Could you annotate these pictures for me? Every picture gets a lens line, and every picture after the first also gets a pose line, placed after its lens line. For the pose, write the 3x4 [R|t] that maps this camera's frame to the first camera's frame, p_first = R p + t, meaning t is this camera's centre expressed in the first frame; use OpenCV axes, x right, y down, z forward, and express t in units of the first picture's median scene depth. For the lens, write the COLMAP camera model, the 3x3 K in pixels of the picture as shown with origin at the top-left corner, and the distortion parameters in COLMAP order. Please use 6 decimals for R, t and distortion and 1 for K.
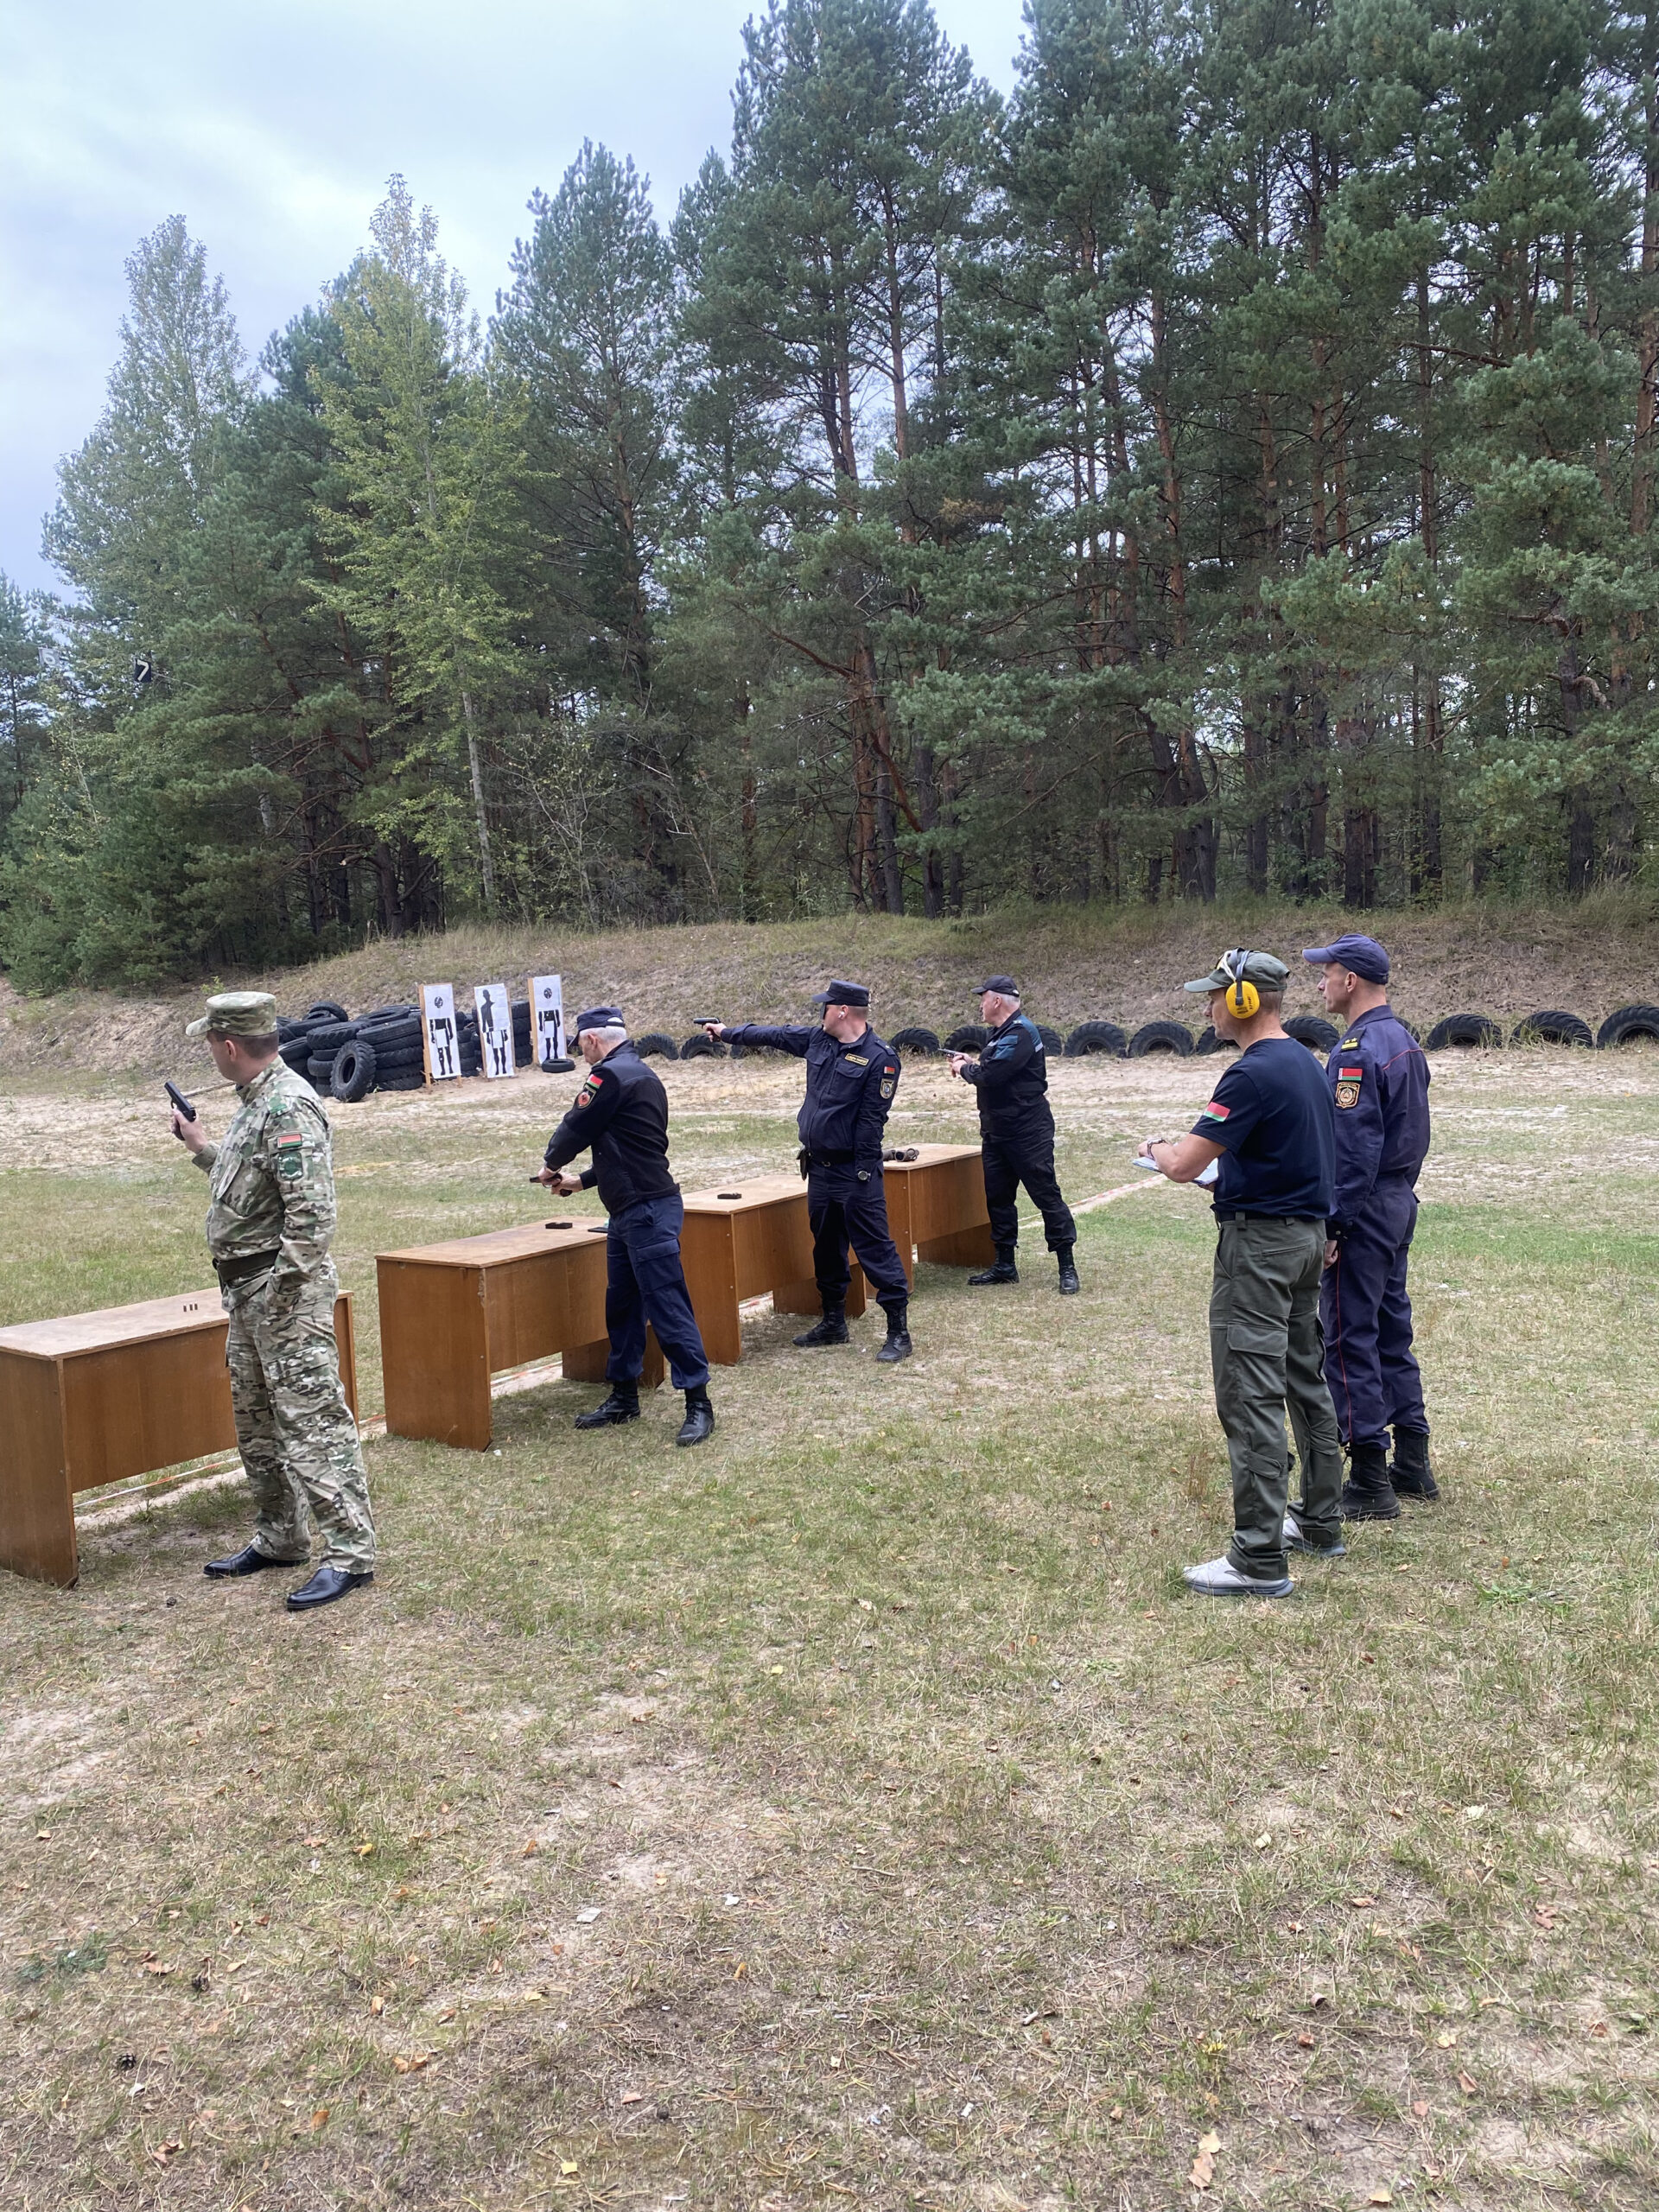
lens RADIAL K [[1739.1, 0, 935.9], [0, 1739.1, 1110.8], [0, 0, 1]] dist [0.100582, -0.344139]
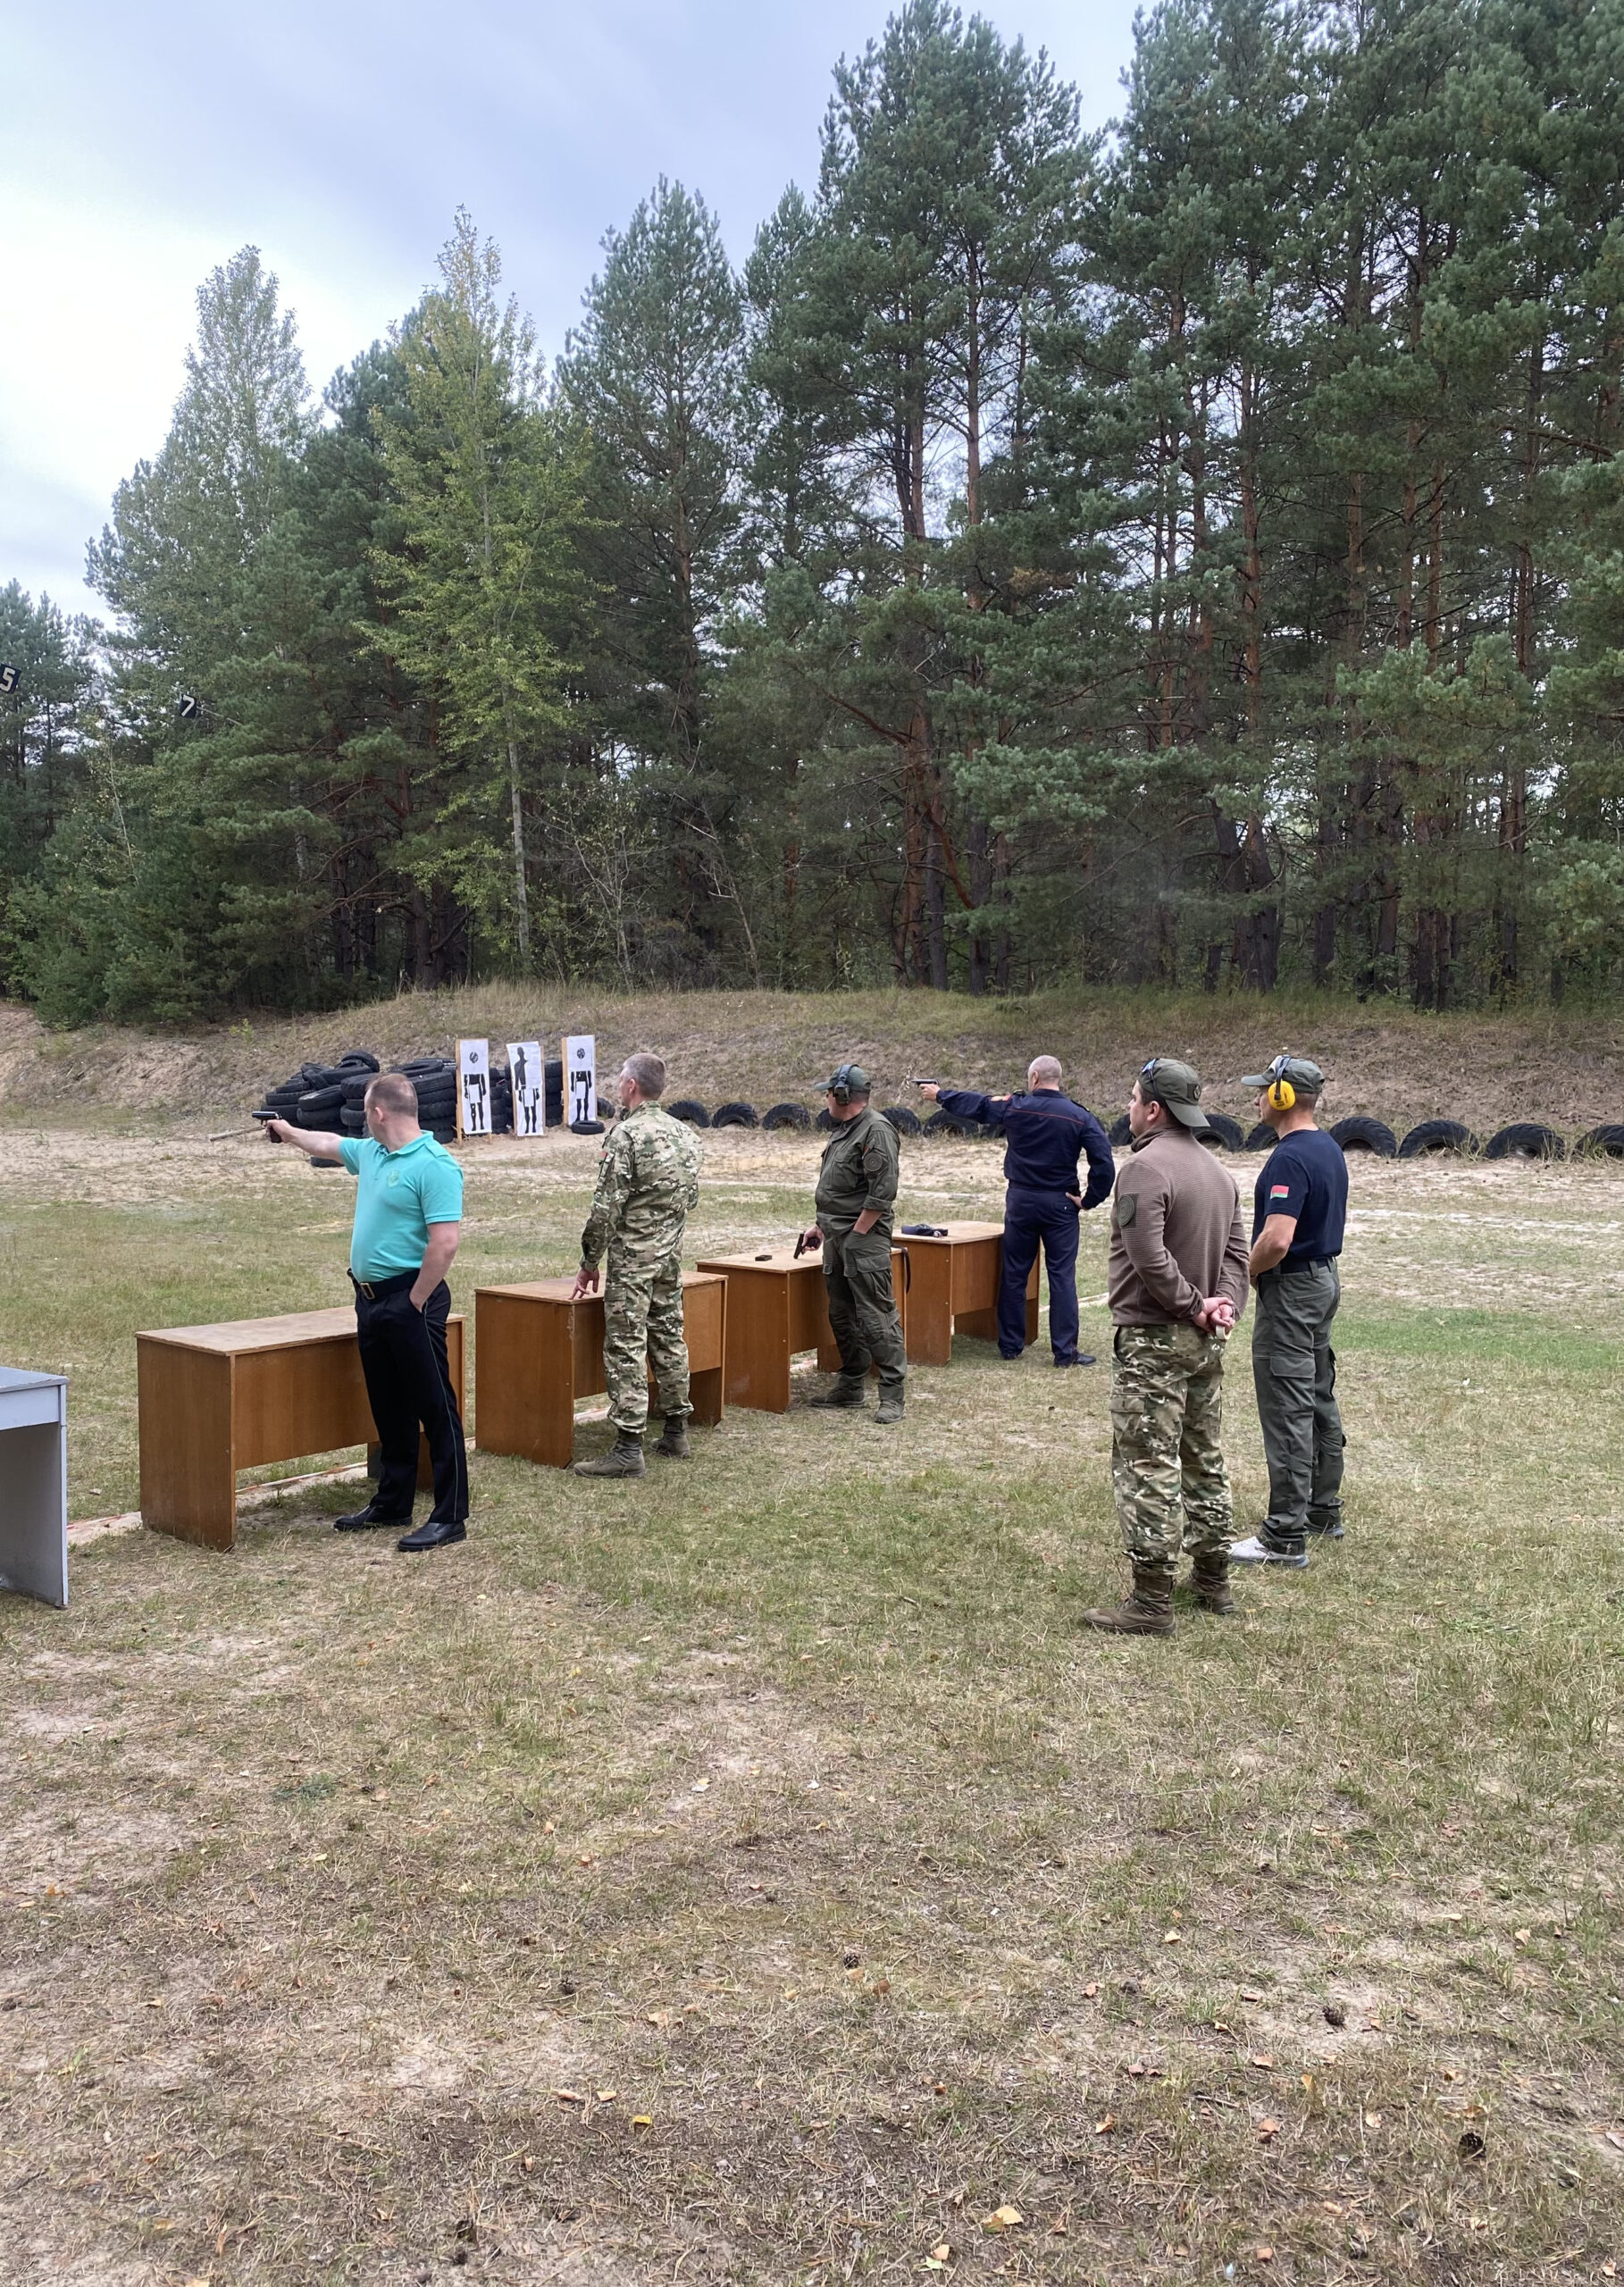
lens RADIAL K [[1923.1, 0, 805.4], [0, 1923.1, 1182.2], [0, 0, 1]] dist [0.055240, -0.217486]
pose [[0.995259, 0.054770, -0.080378, -0.005932], [-0.055291, 0.998461, -0.004278, 0.003134], [0.080020, 0.008702, 0.996755, -0.079164]]
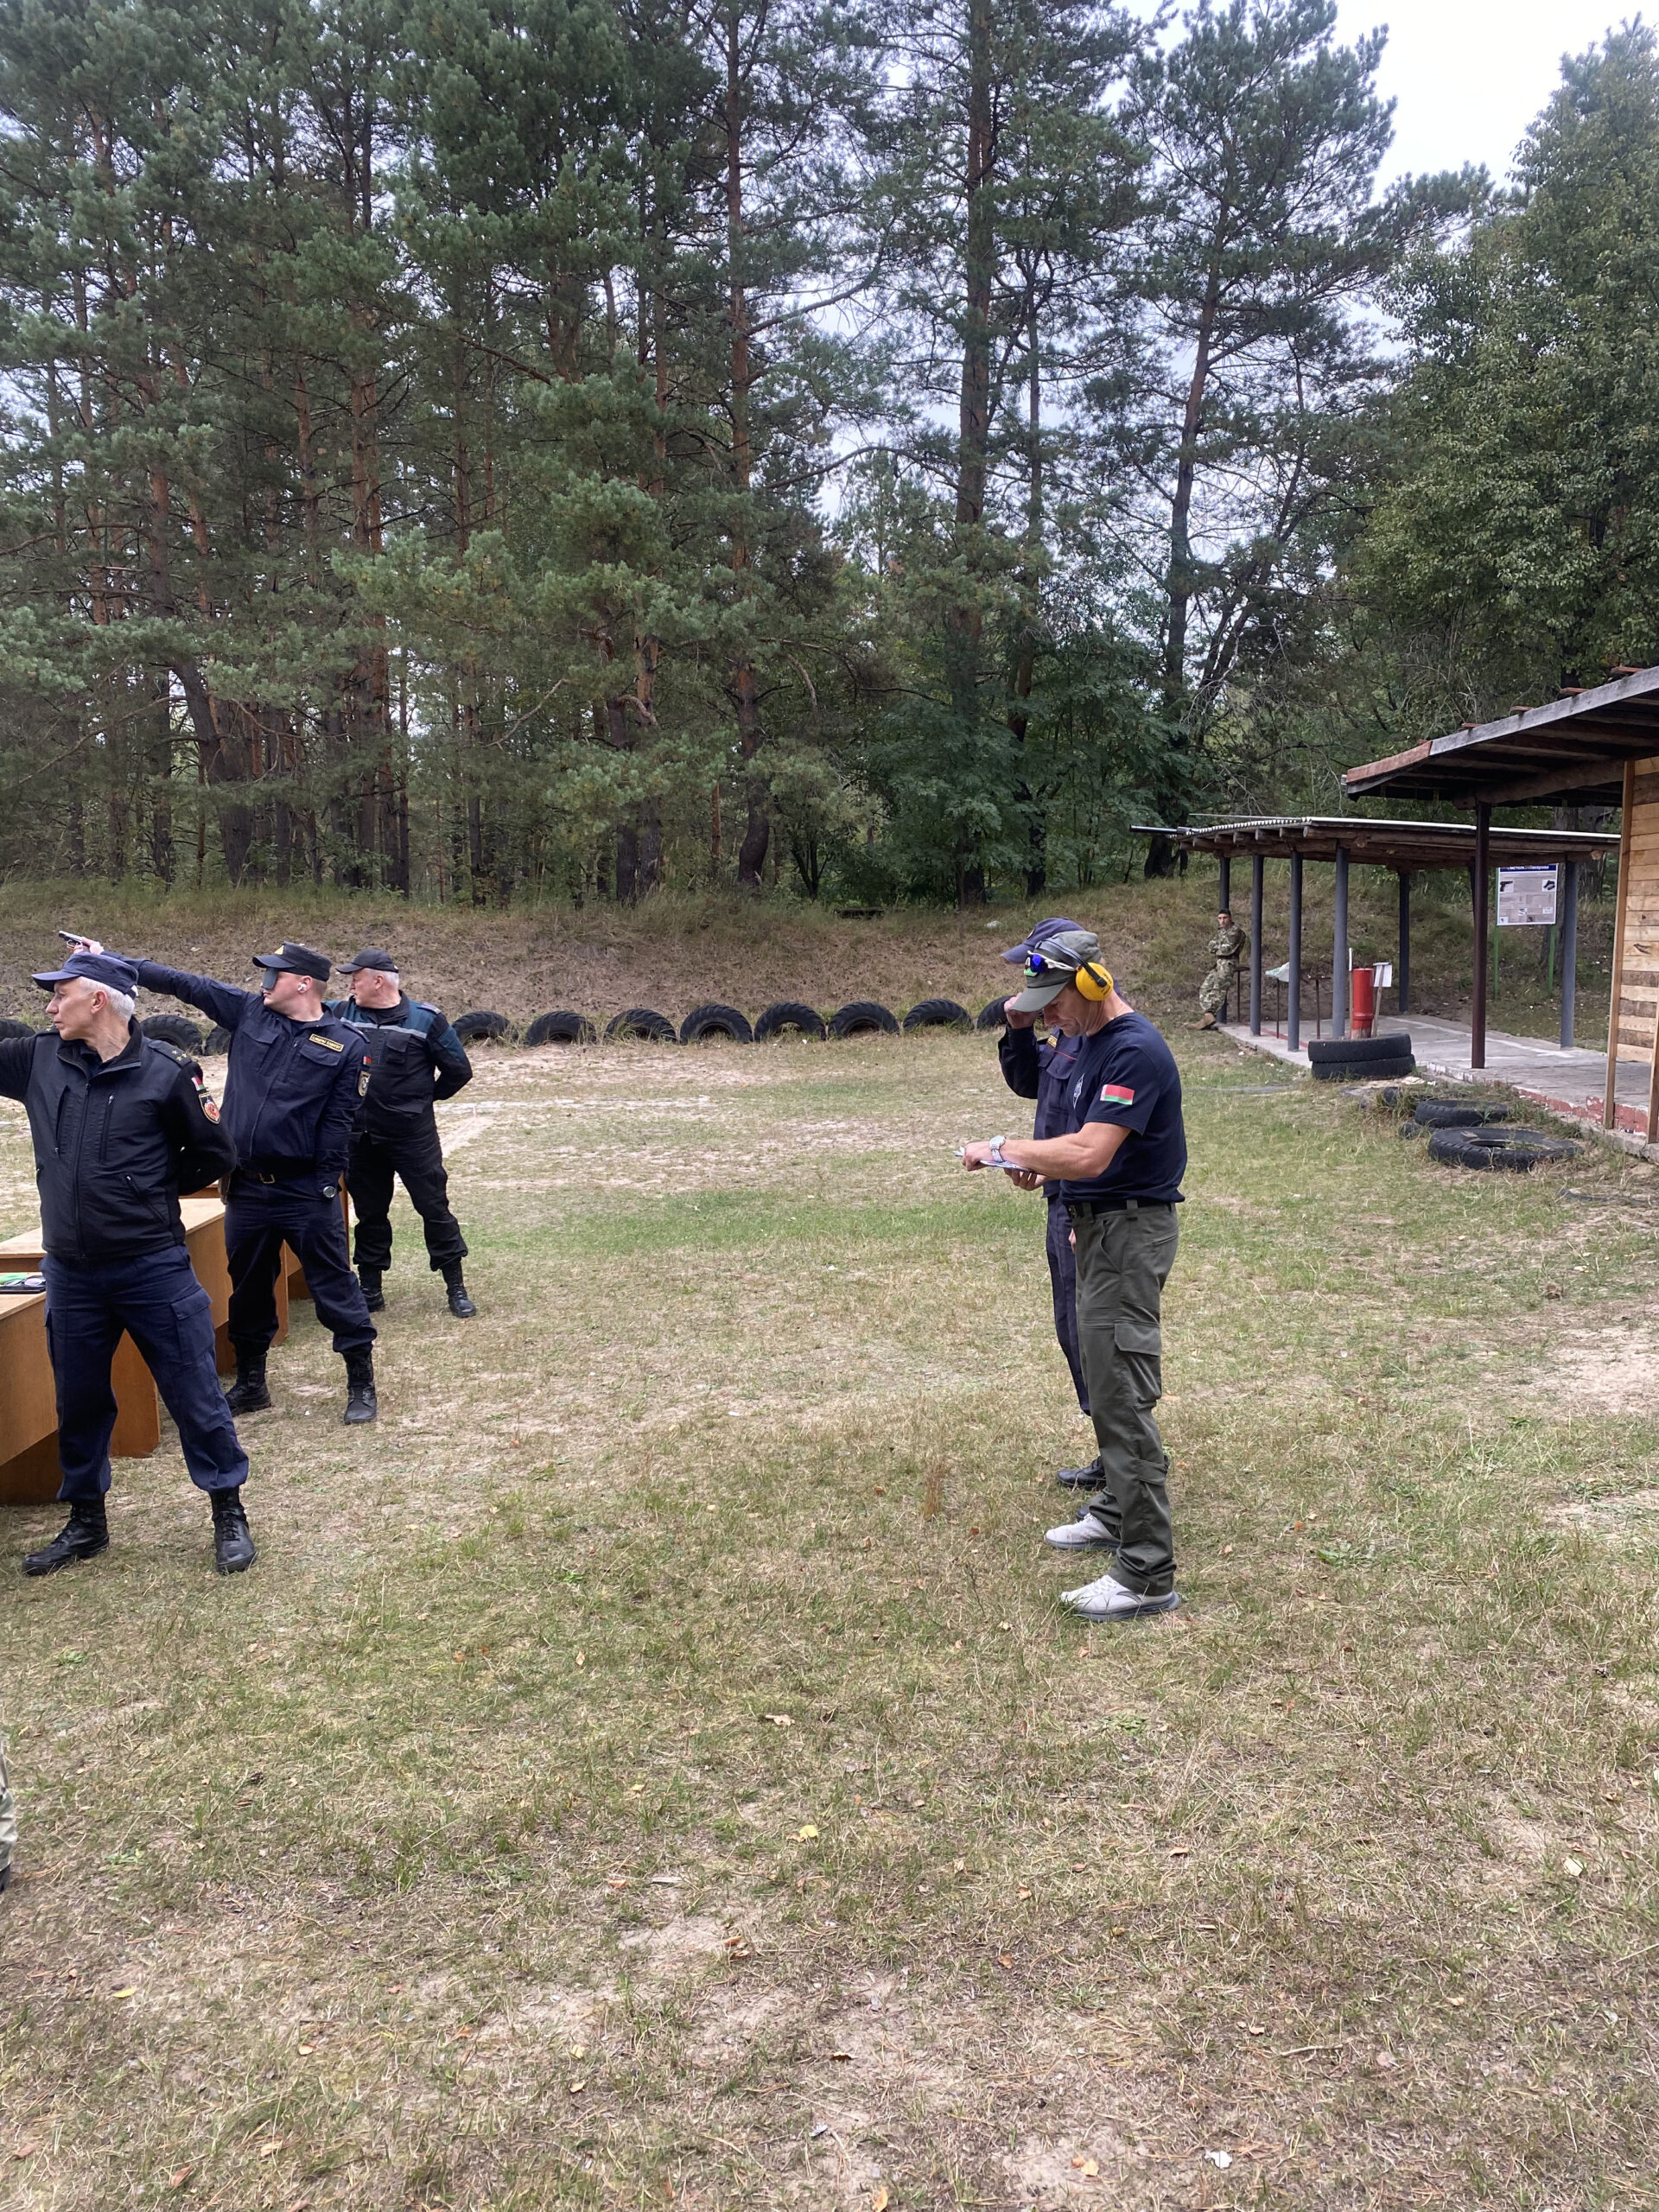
lens RADIAL K [[1676.7, 0, 829.5], [0, 1676.7, 1106.0], [0, 0, 1]] dist [0.016780, -0.000084]
pose [[0.808040, -0.023174, 0.588672, -0.127039], [0.025235, 0.999670, 0.004716, -0.000415], [-0.588587, 0.011045, 0.808359, 0.098770]]
